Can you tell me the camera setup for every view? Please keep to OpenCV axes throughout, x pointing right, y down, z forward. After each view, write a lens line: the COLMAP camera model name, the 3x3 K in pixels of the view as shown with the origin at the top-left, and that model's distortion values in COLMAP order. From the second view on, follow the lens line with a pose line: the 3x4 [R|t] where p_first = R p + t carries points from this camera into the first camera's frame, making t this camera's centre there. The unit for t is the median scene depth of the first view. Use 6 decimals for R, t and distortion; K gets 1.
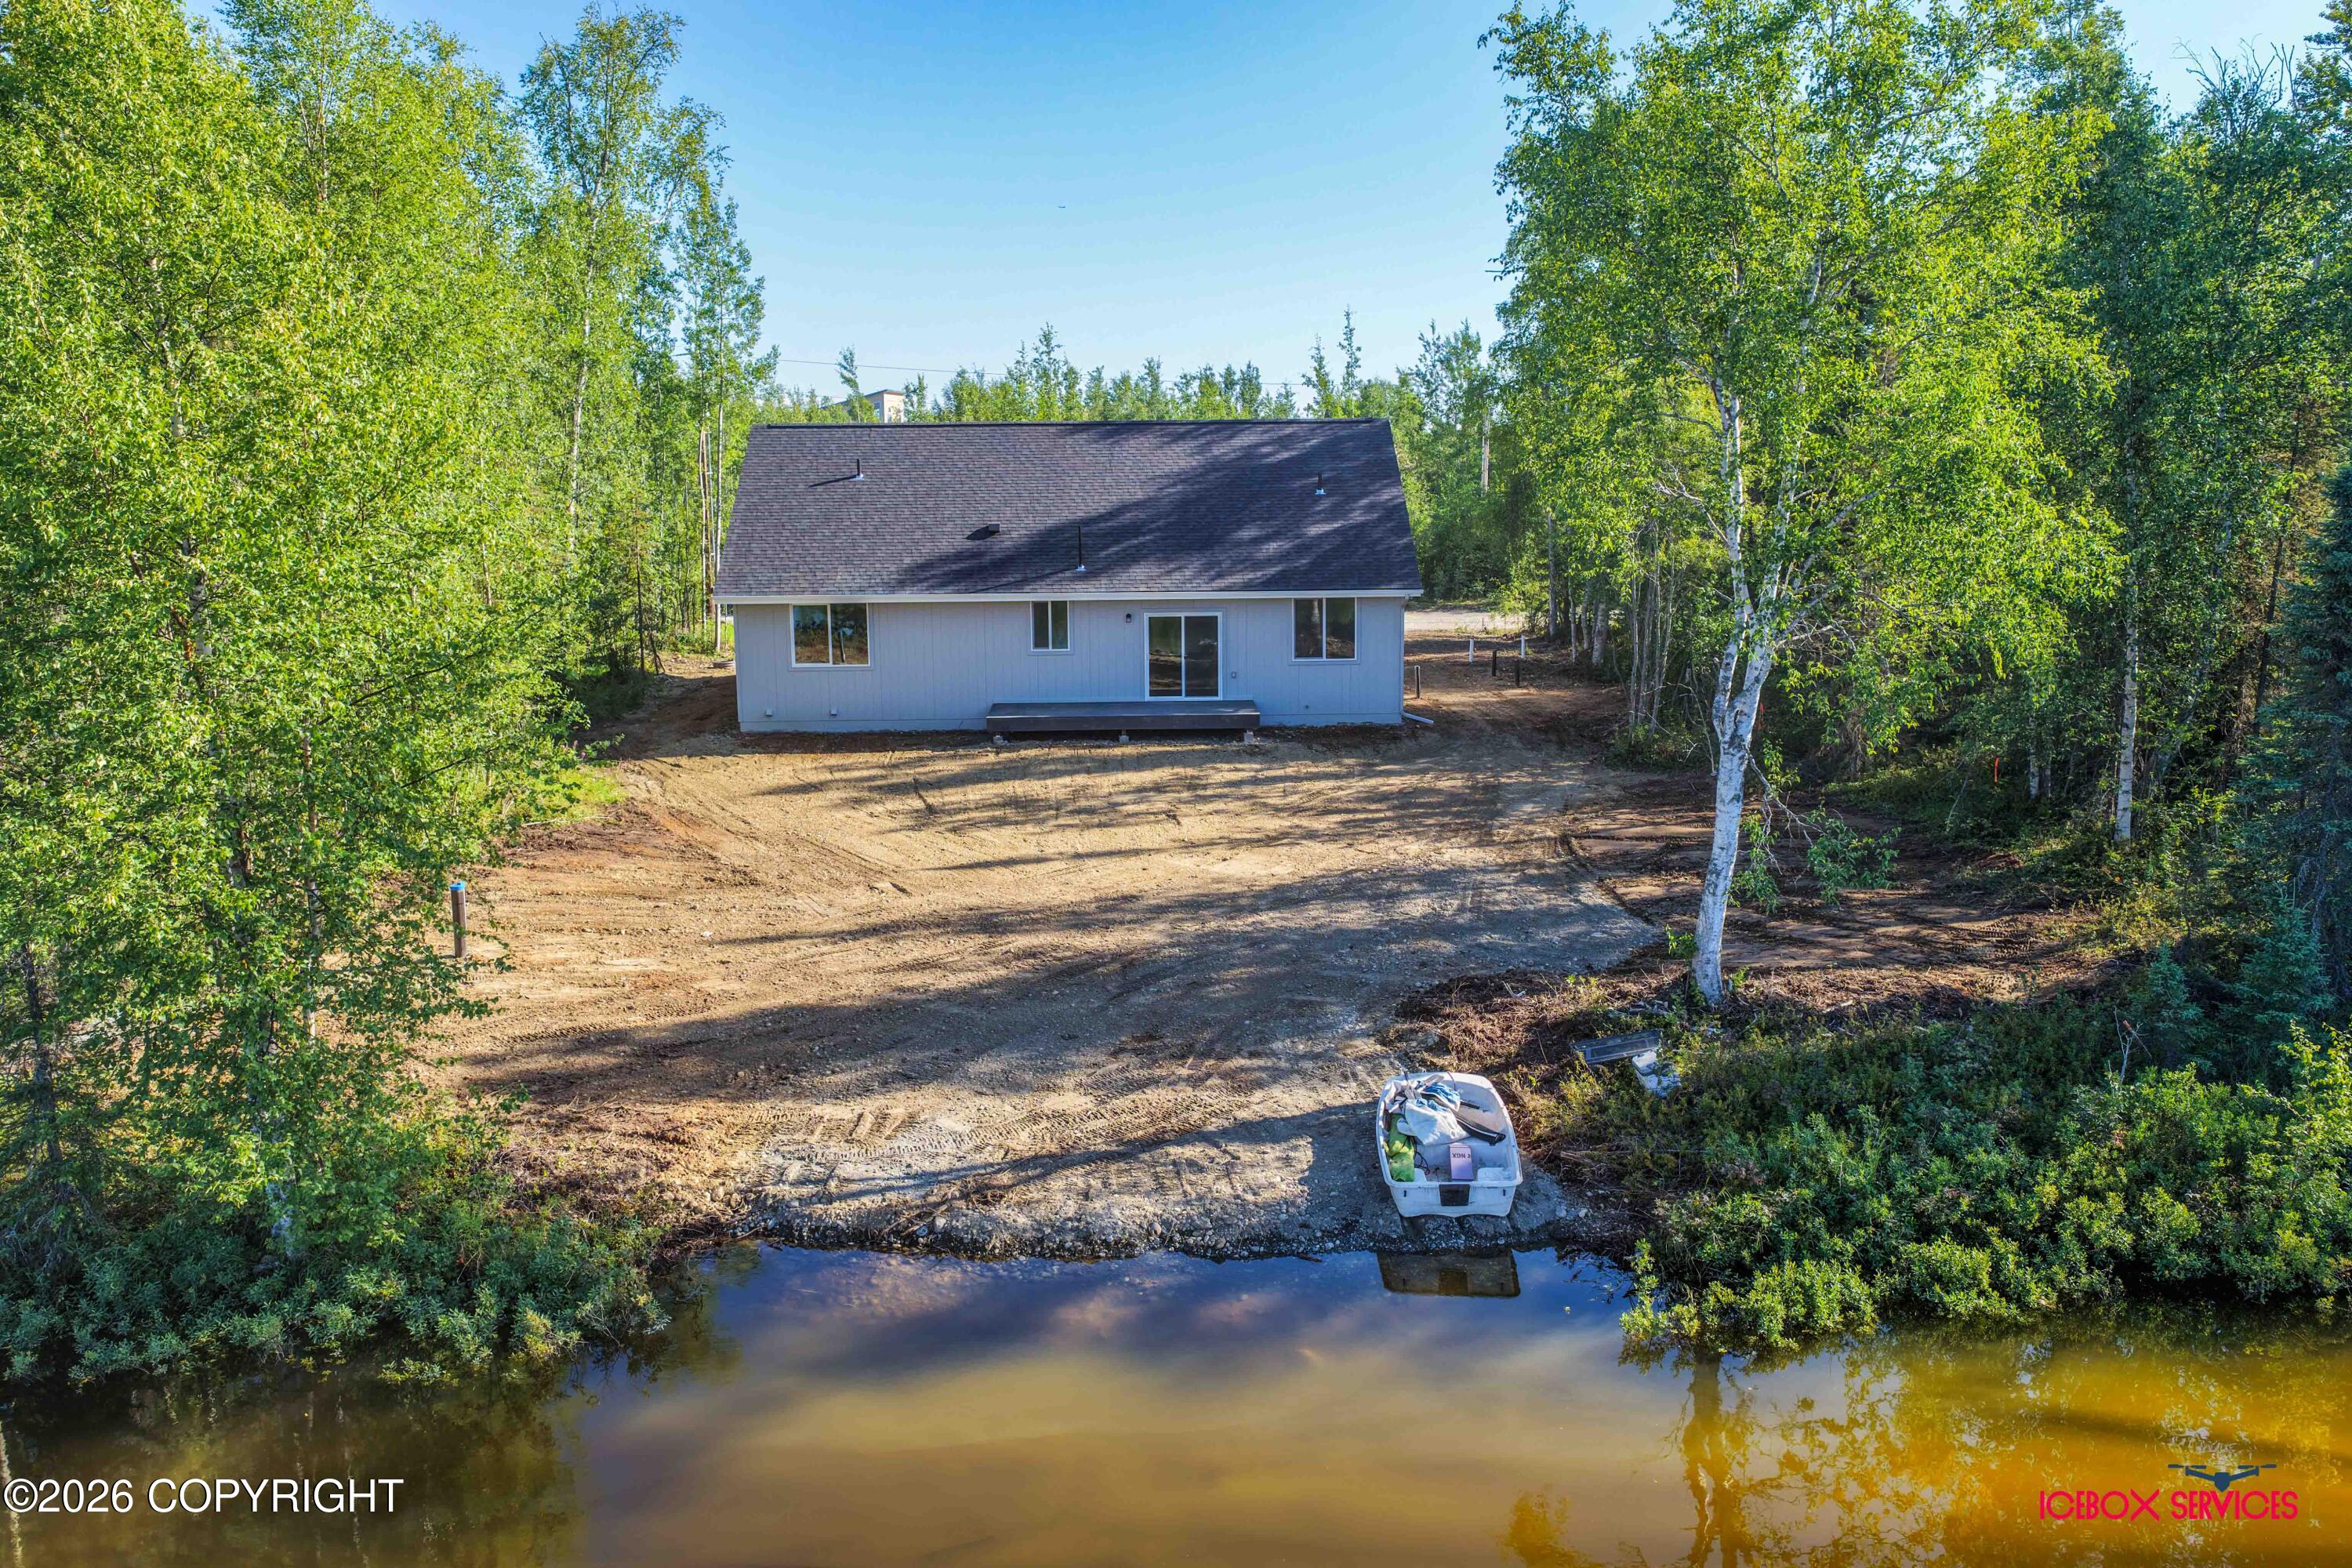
lens RADIAL K [[1901.0, 0, 1176.0], [0, 1901.0, 784.0], [0, 0, 1]] dist [0.001527, 0.014353]
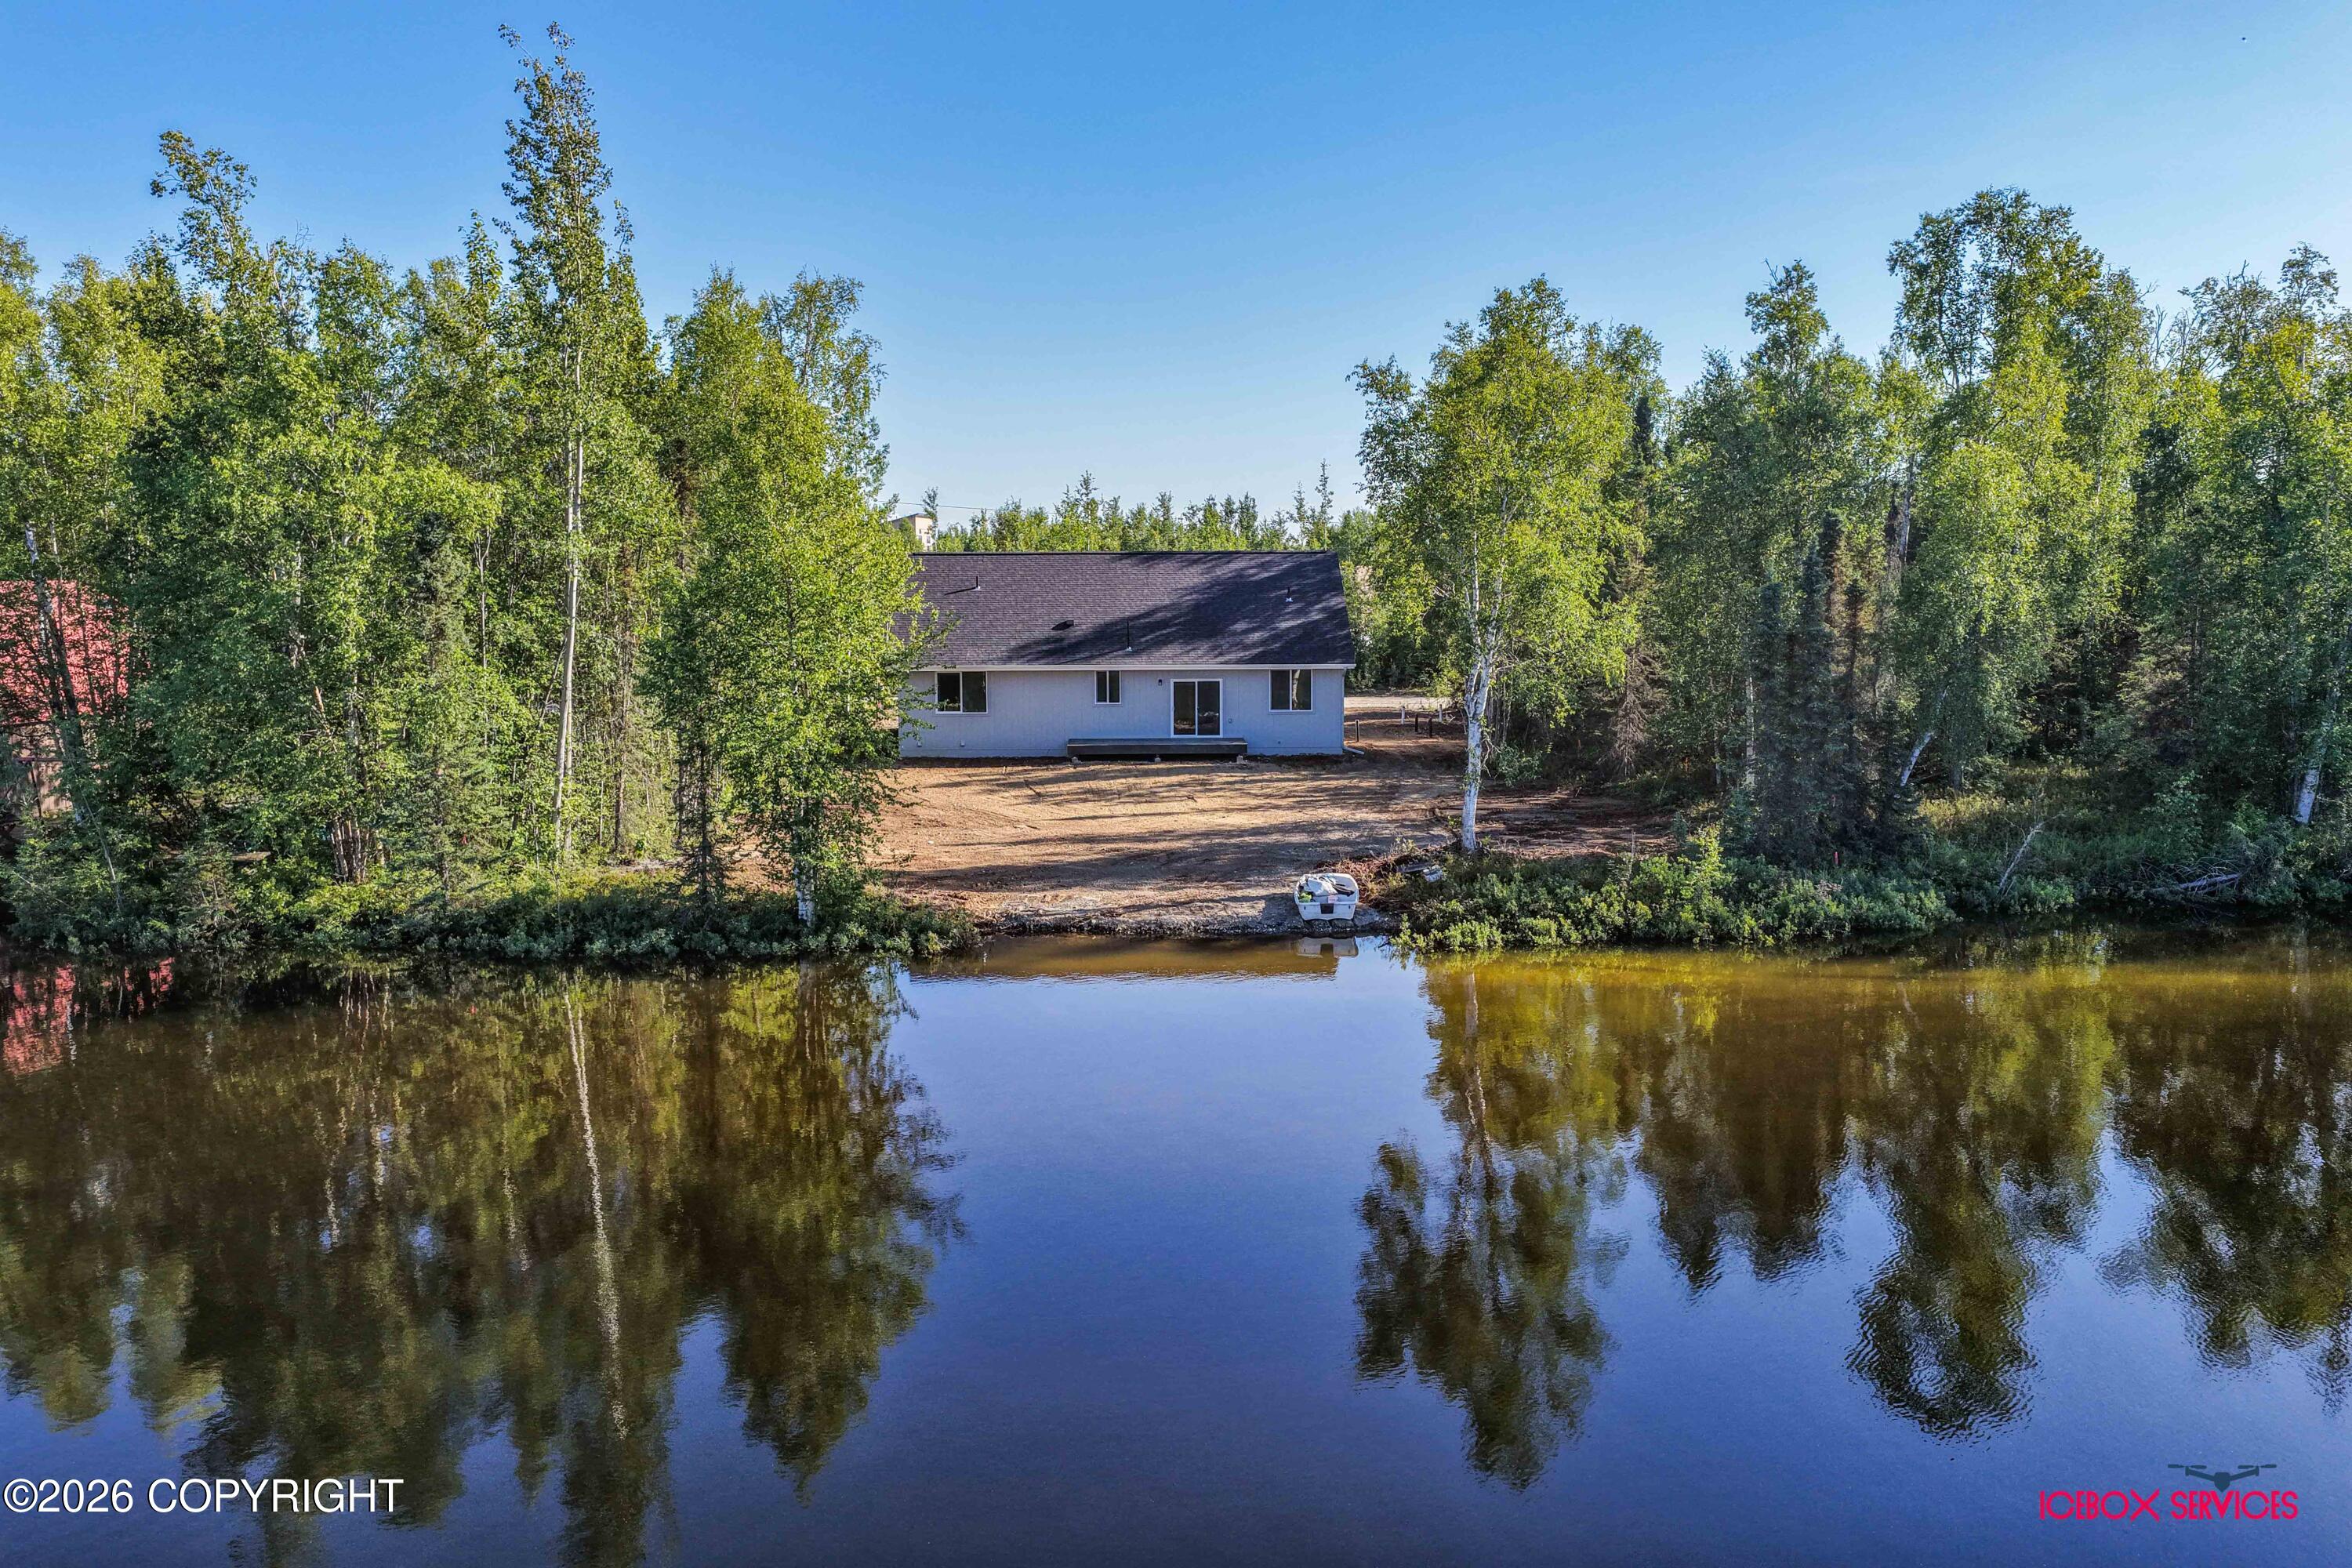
lens RADIAL K [[1902.5, 0, 1167.9], [0, 1902.5, 783.4], [0, 0, 1]] dist [0.005380, 0.009679]
pose [[0.999977, 0.005476, -0.003952, -0.019839], [-0.005707, 0.998115, -0.061098, 0.134343], [0.003610, 0.061119, 0.998124, -0.788281]]
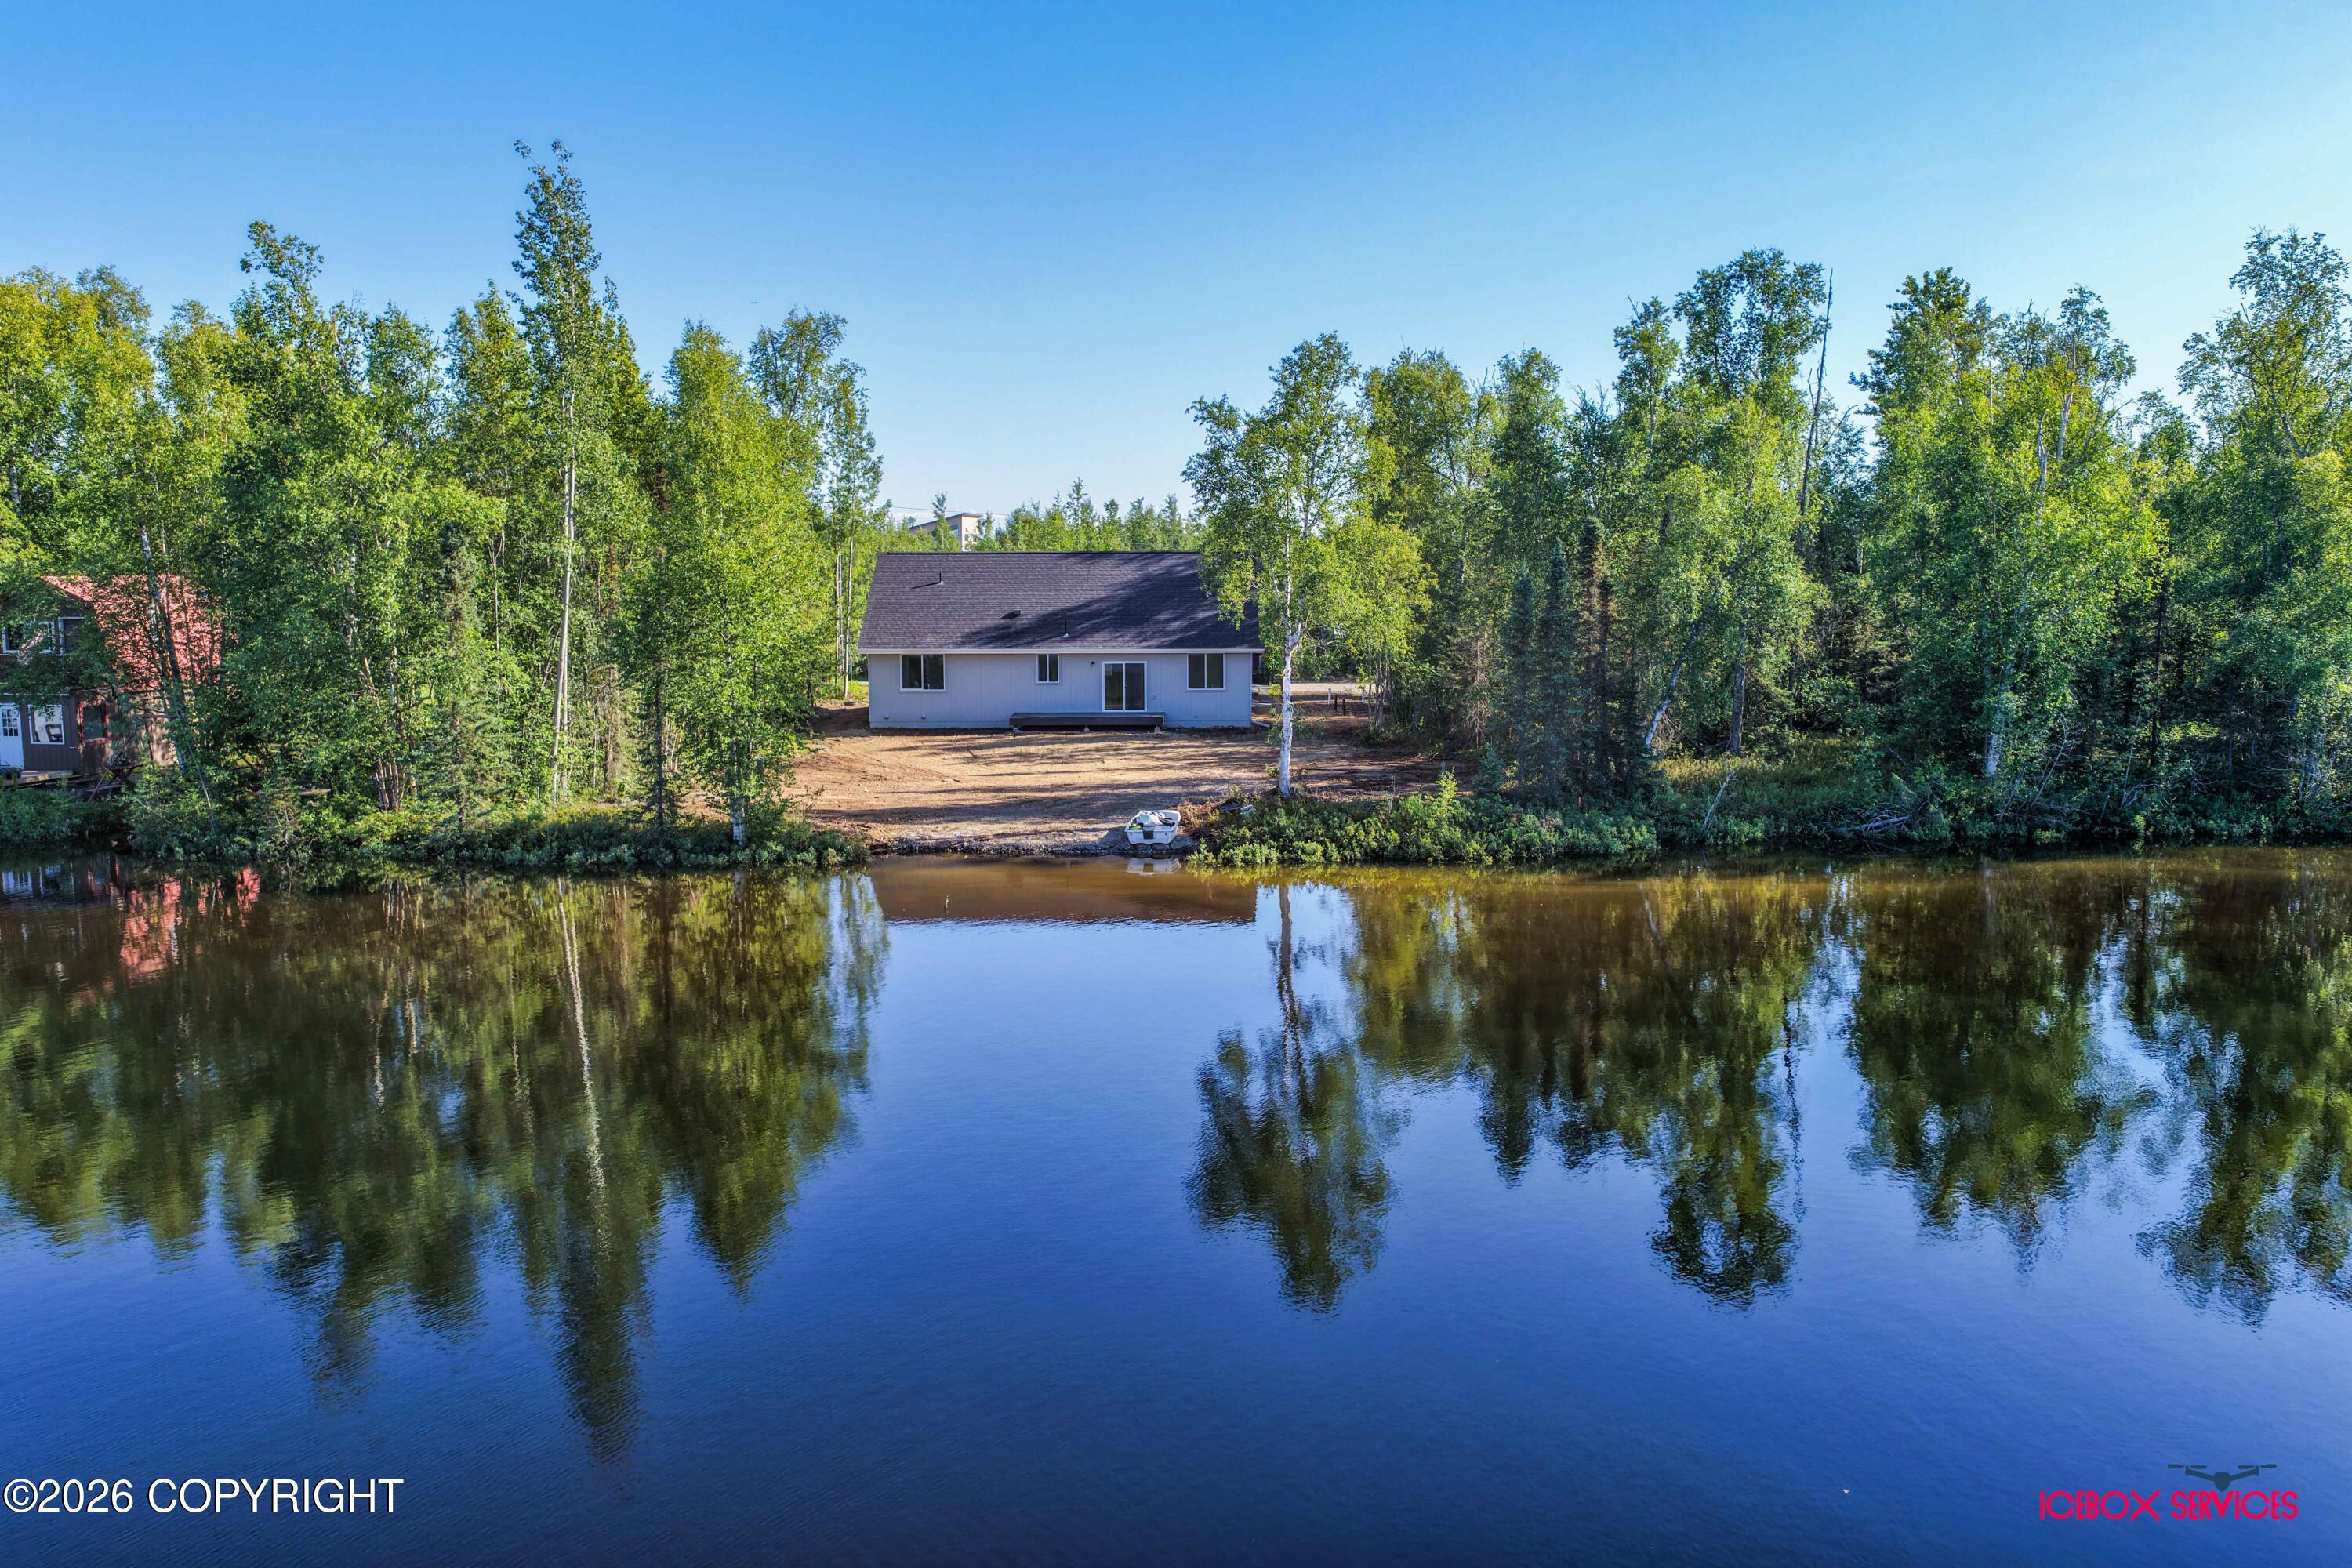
lens RADIAL K [[1902.5, 0, 1167.9], [0, 1902.5, 783.4], [0, 0, 1]] dist [0.005380, 0.009679]
pose [[0.999024, 0.011187, -0.042724, 0.190414], [-0.013720, 0.998136, -0.059460, 0.198725], [0.041979, 0.059988, 0.997316, -1.162248]]
